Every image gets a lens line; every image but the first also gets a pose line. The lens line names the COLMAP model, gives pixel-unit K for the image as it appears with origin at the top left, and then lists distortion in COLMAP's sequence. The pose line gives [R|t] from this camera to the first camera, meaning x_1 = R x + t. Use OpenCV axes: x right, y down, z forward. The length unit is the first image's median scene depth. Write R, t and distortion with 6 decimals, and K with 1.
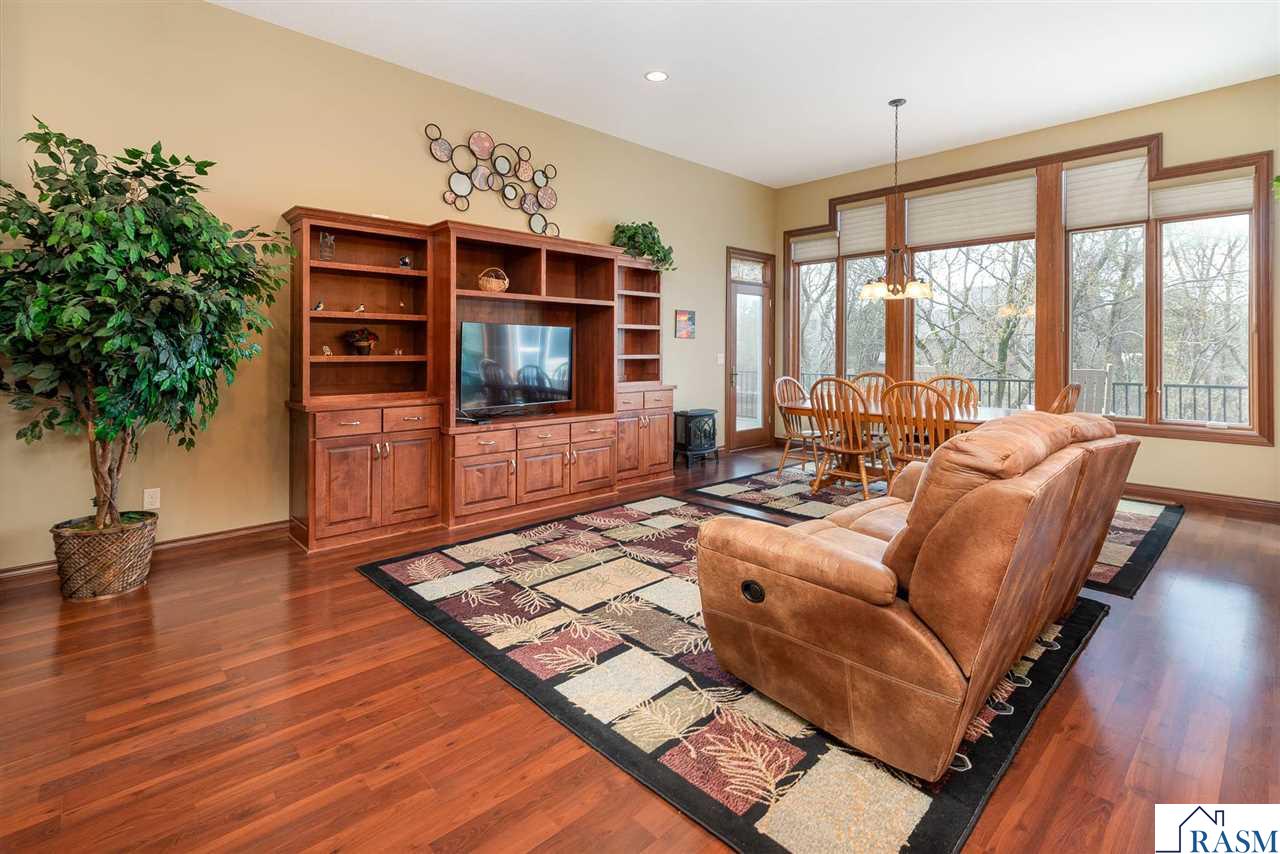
lens RADIAL K [[600.0, 0, 650.9], [0, 600.0, 347.6], [0, 0, 1]] dist [0.003982, -0.001008]
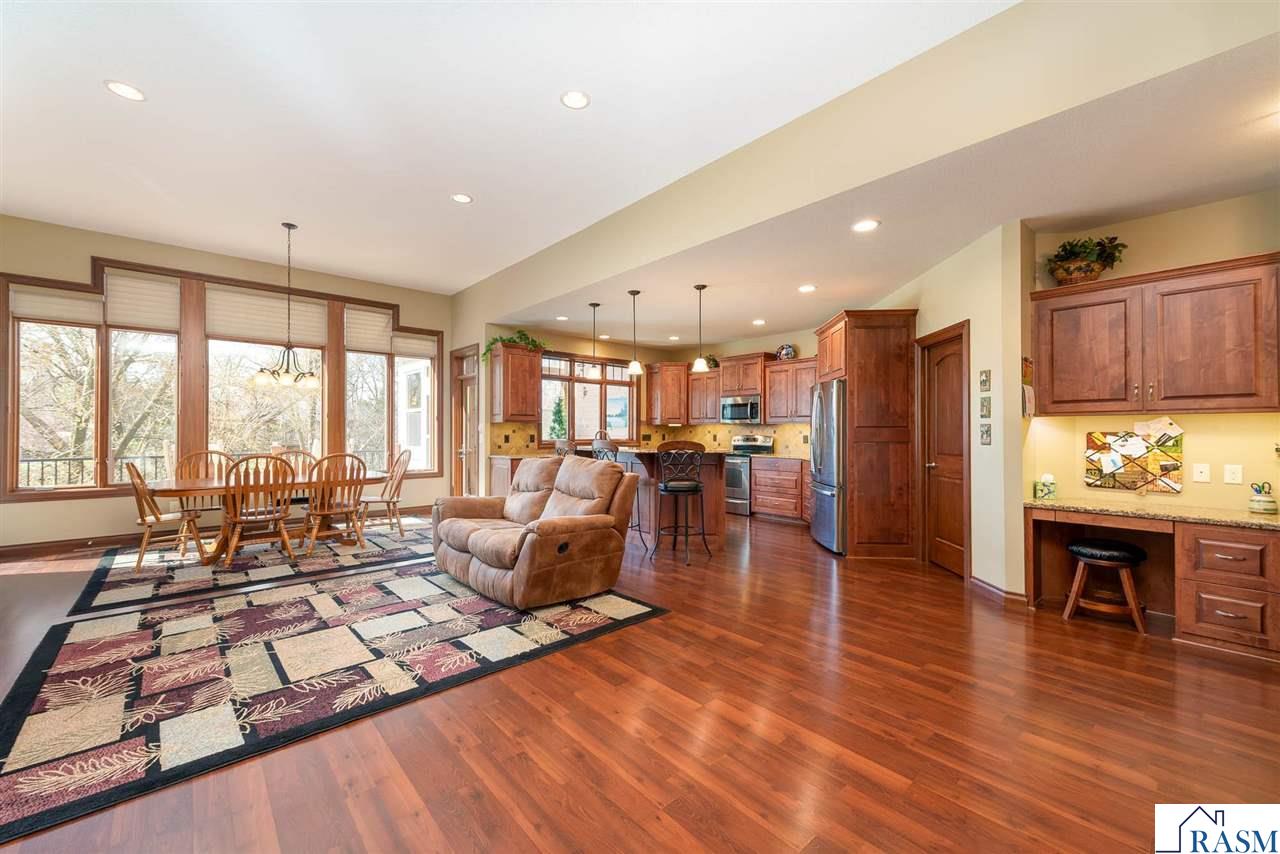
lens RADIAL K [[504.9, 0, 634.8], [0, 504.9, 423.8], [0, 0, 1]] dist [0.012419, -0.000384]
pose [[0.039819, 0.010361, 0.999153, -1.071831], [-0.009343, 0.999906, -0.009996, -0.009212], [-0.999163, -0.008937, 0.039912, 0.463002]]
